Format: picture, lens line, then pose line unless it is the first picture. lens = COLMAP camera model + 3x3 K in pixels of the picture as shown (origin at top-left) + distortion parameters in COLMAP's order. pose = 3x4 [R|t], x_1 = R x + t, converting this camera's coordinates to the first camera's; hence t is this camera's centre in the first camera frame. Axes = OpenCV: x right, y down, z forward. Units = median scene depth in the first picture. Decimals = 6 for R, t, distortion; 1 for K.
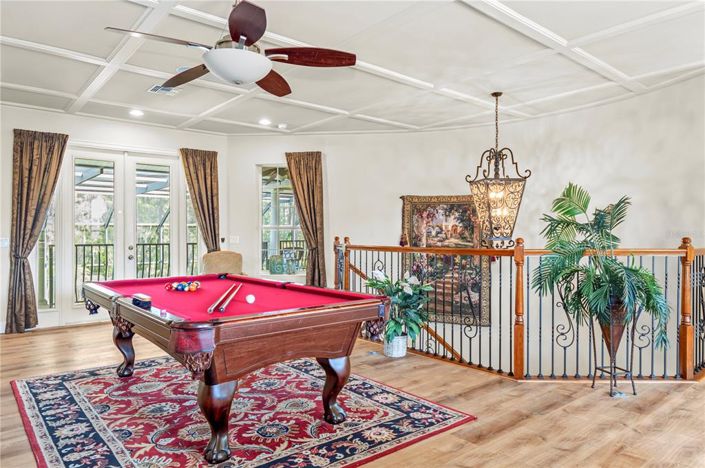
lens RADIAL K [[457.3, 0, 339.1], [0, 457.3, 235.7], [0, 0, 1]] dist [-0.001983, 0.000550]
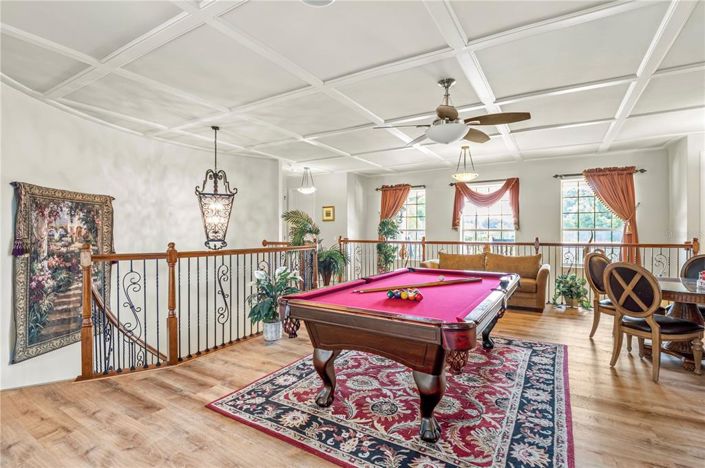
lens RADIAL K [[337.0, 0, 361.4], [0, 337.0, 230.6], [0, 0, 1]] dist [-0.015896, -0.000680]
pose [[-0.347368, 0.005649, 0.937712, -0.984269], [0.003818, 0.999982, -0.004610, -0.021011], [-0.937721, 0.001978, -0.347384, 1.361814]]
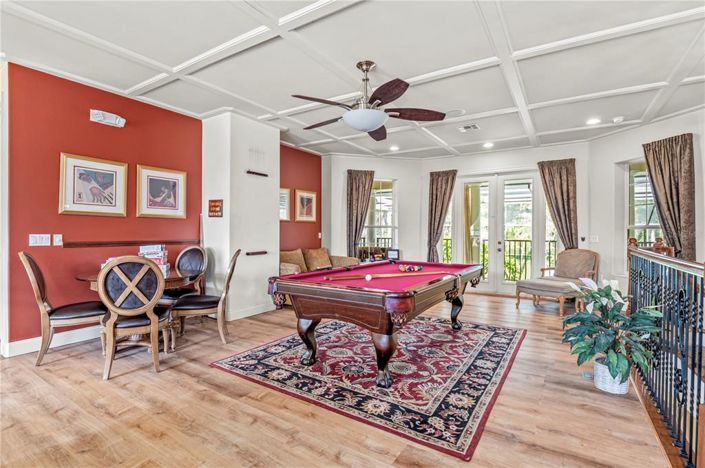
lens RADIAL K [[337.0, 0, 361.4], [0, 337.0, 230.6], [0, 0, 1]] dist [-0.015896, -0.000680]
pose [[0.327254, 0.000615, -0.944936, 0.651087], [-0.010370, 0.999942, -0.002940, -0.004559], [0.944880, 0.010761, 0.327241, 0.509879]]
